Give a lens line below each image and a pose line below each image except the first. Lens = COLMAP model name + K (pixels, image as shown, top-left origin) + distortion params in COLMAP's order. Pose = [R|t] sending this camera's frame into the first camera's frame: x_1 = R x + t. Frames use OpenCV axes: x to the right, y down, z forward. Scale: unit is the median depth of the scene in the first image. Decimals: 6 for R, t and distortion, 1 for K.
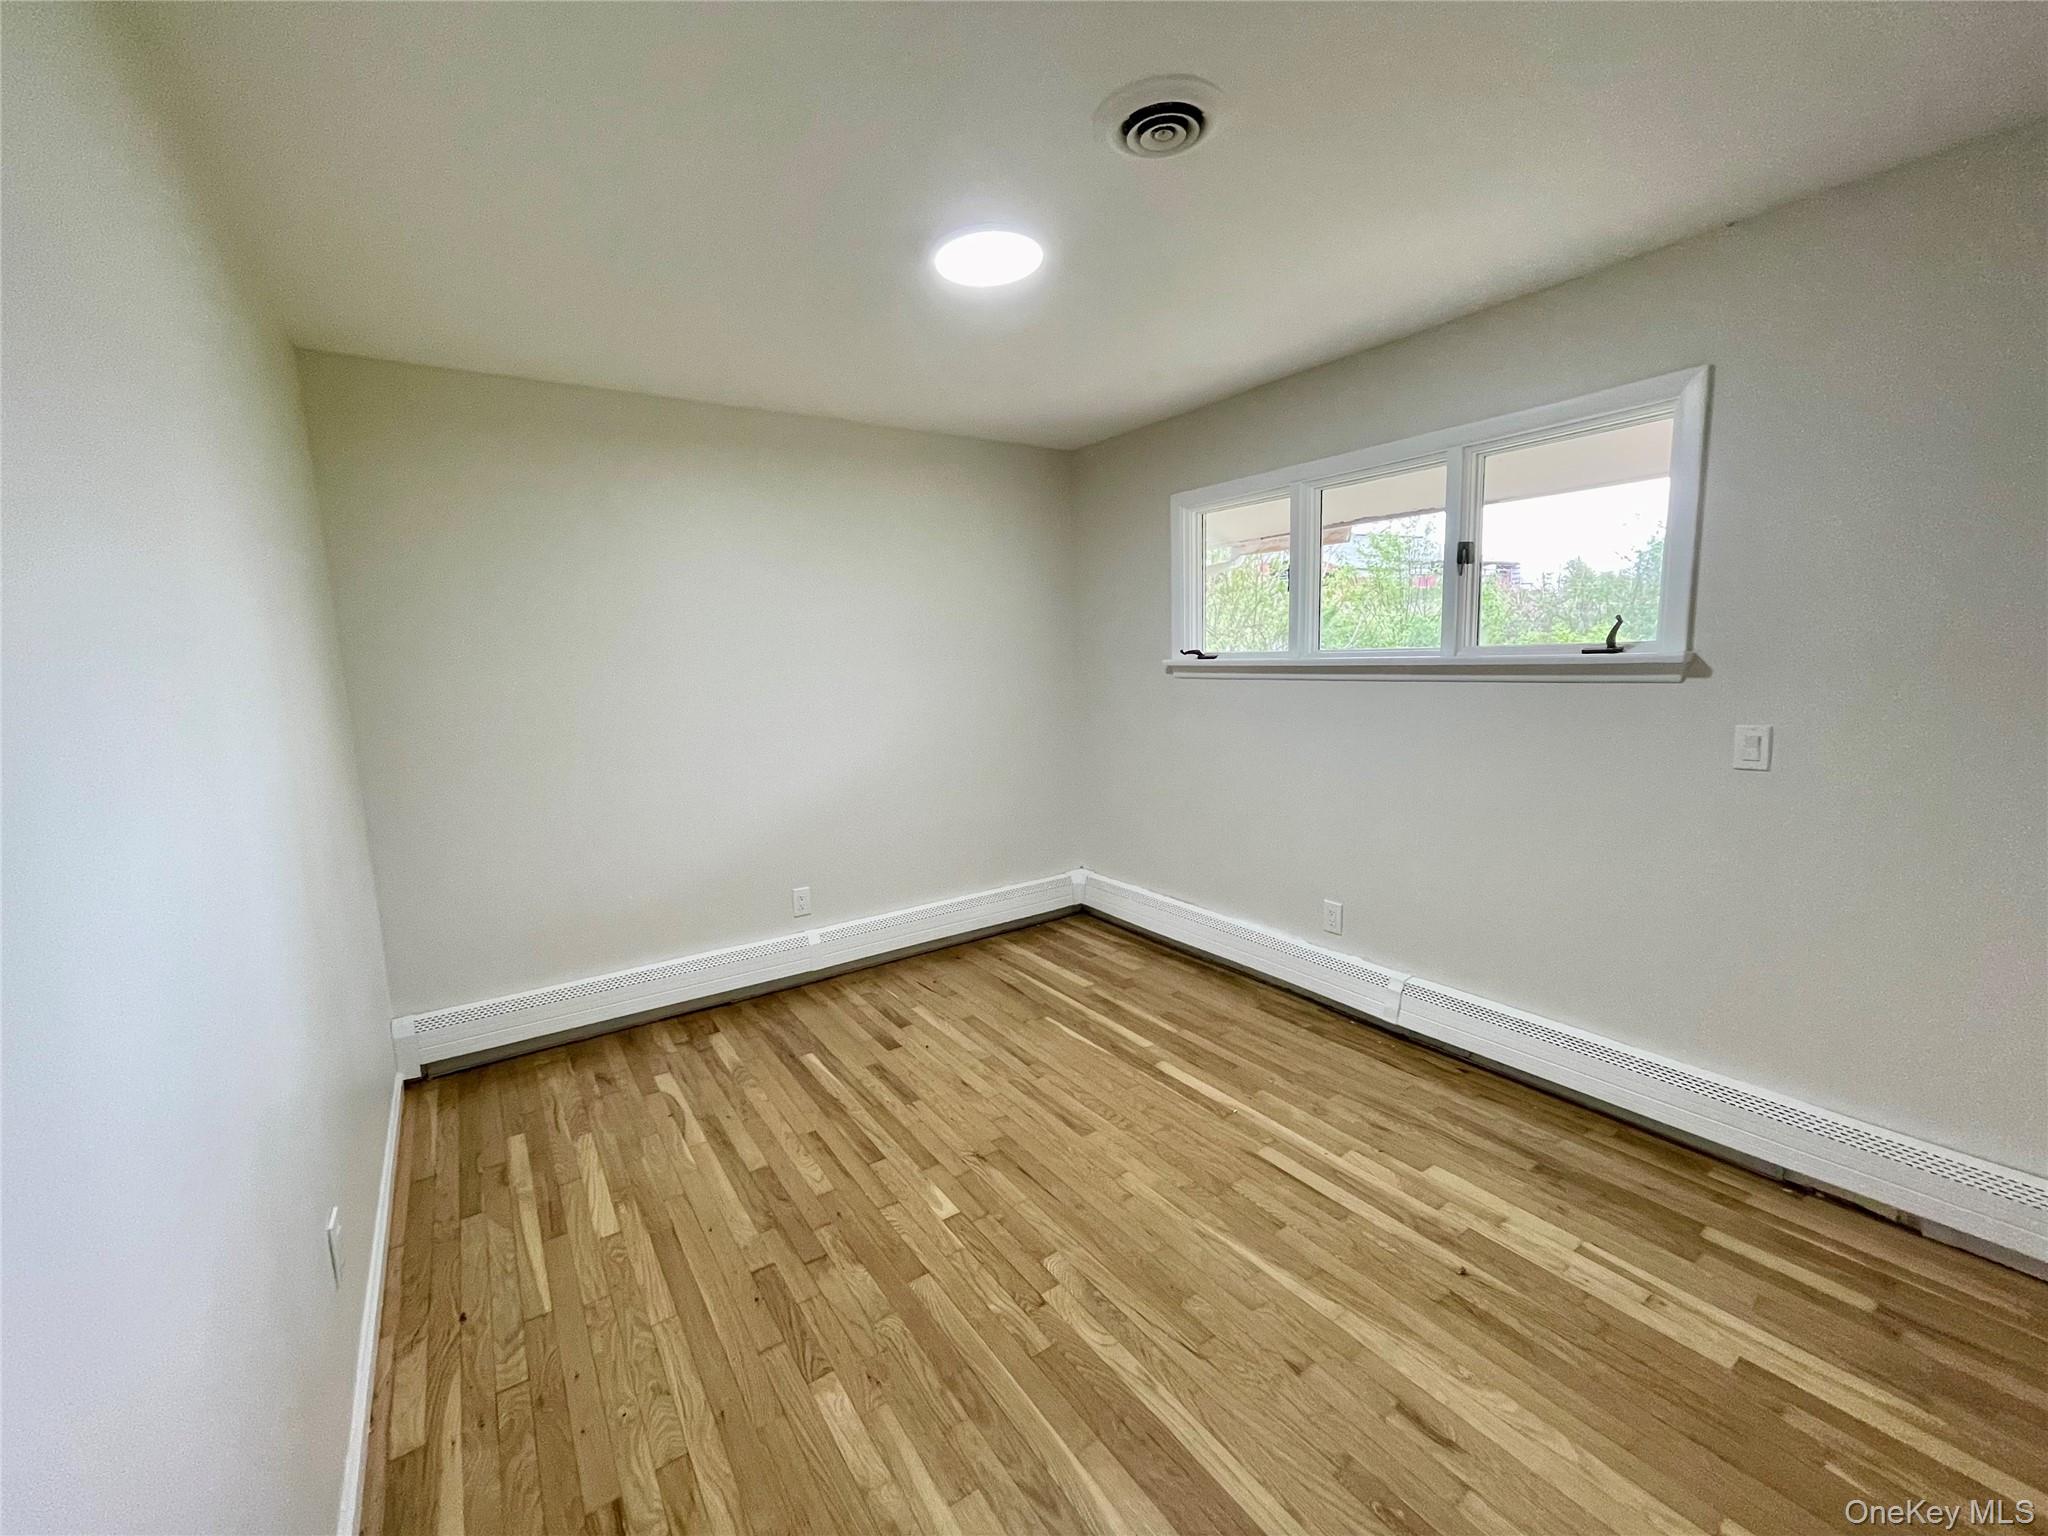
lens RADIAL K [[843.9, 0, 1008.0], [0, 843.9, 765.8], [0, 0, 1]] dist [0.008106, 0.000197]
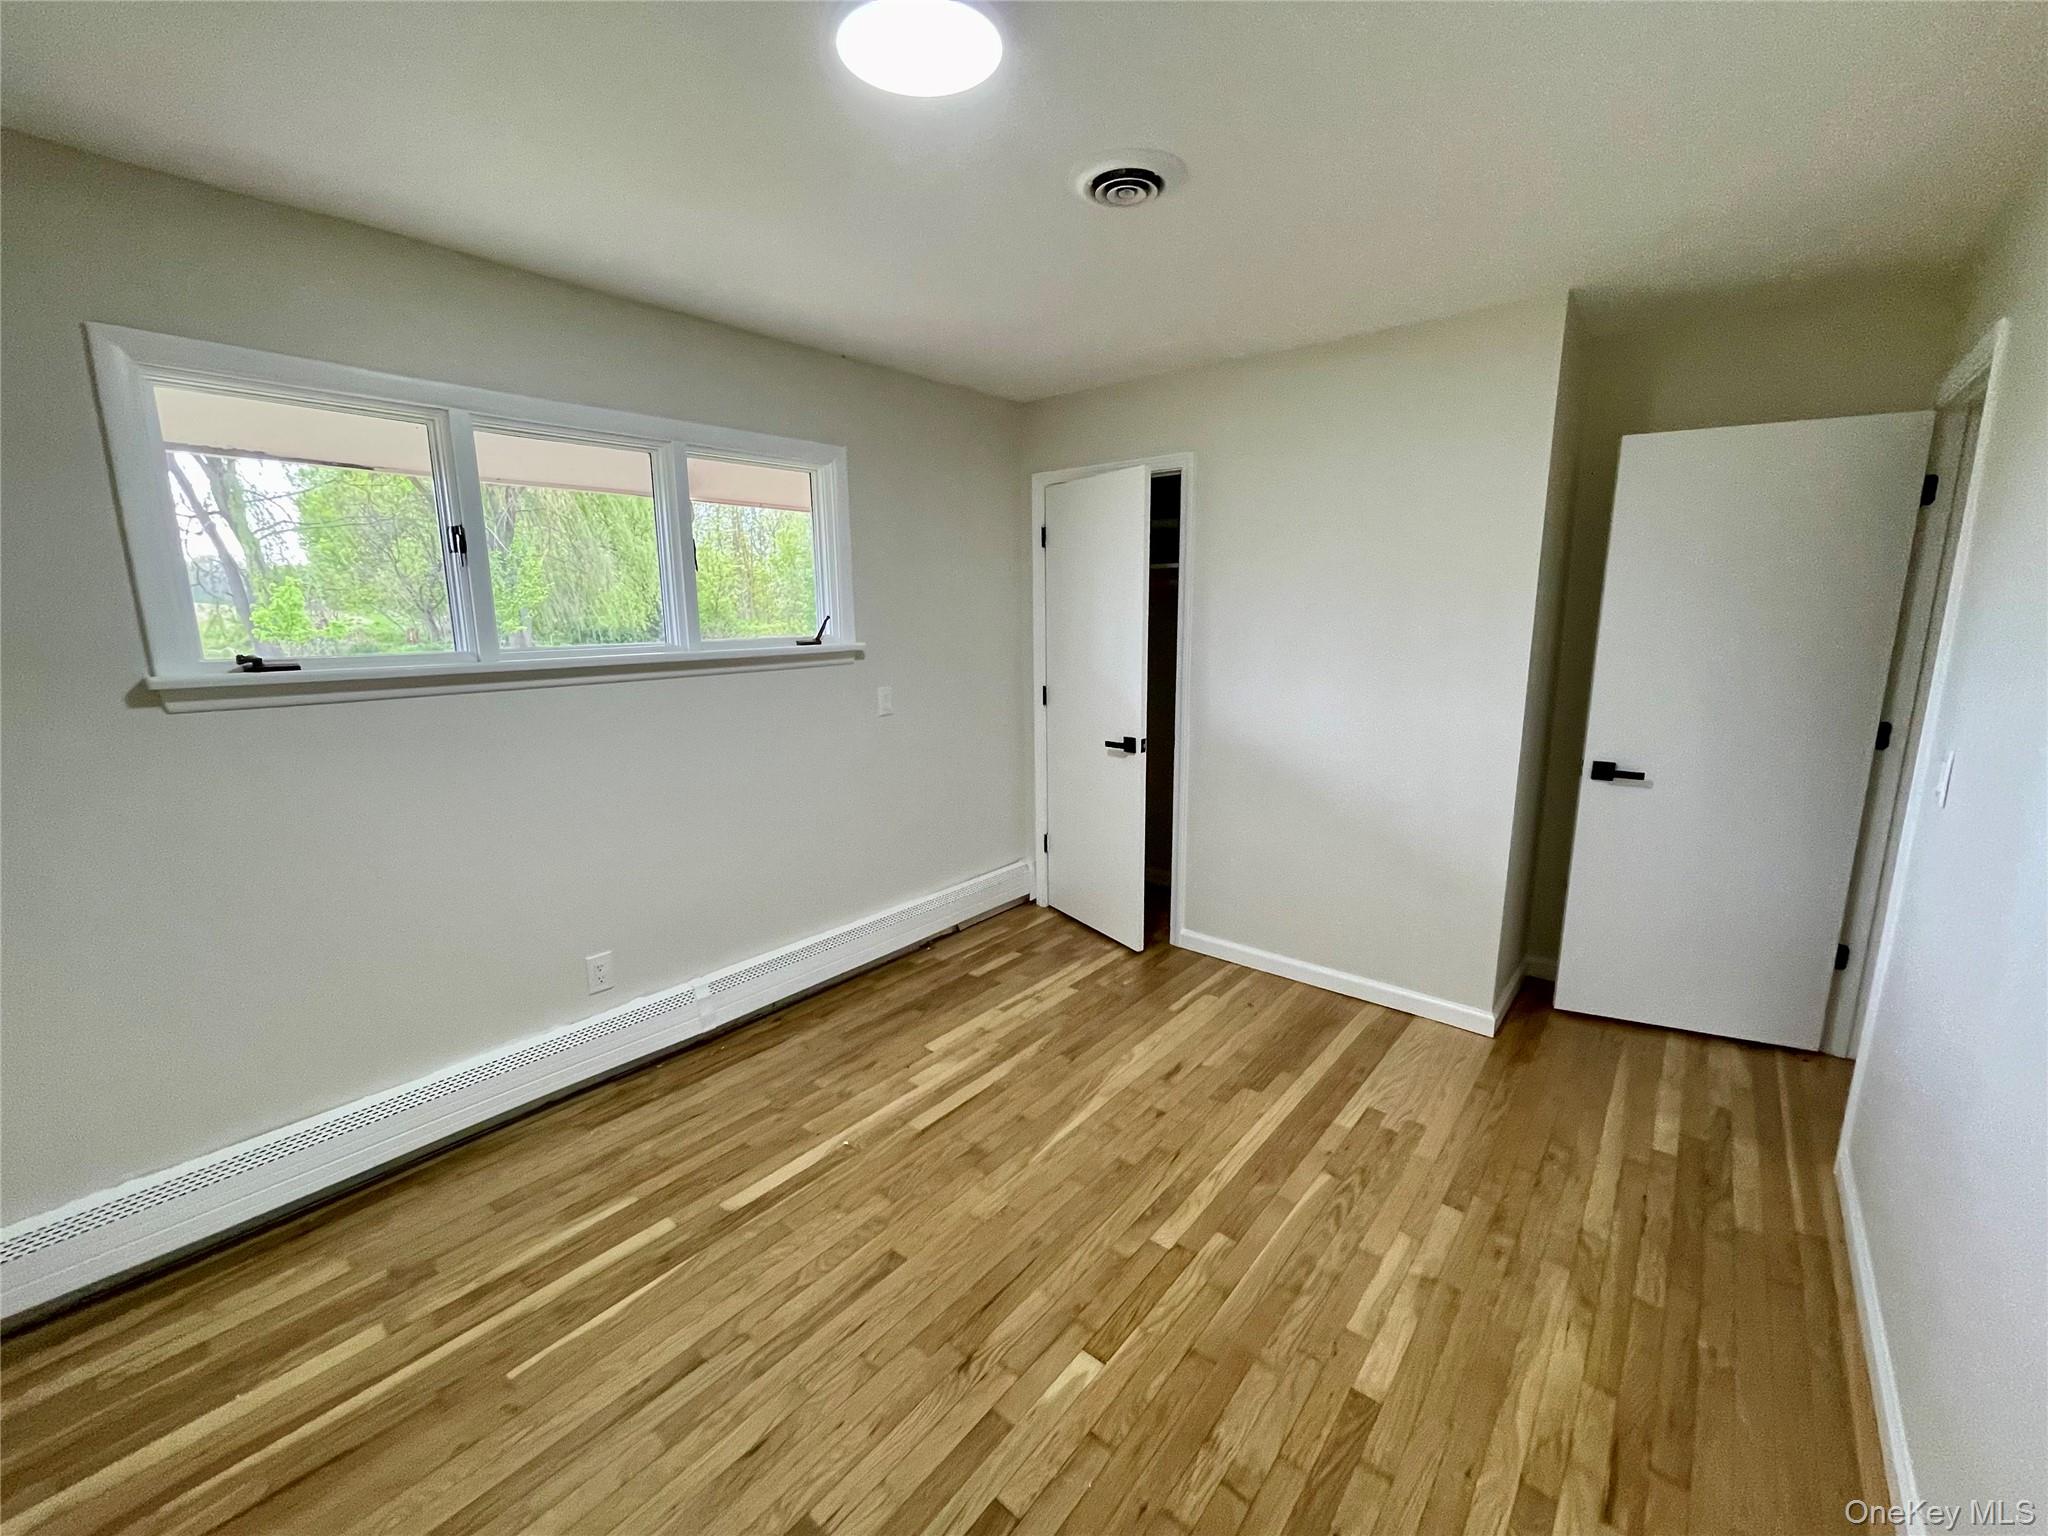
lens RADIAL K [[835.2, 0, 1030.4], [0, 835.2, 775.2], [0, 0, 1]] dist [0.002061, 0.000556]
pose [[-0.287604, -0.154867, 0.945146, -0.647272], [0.148671, 0.967659, 0.203796, -0.150786], [-0.946140, 0.199128, -0.255279, 1.053103]]
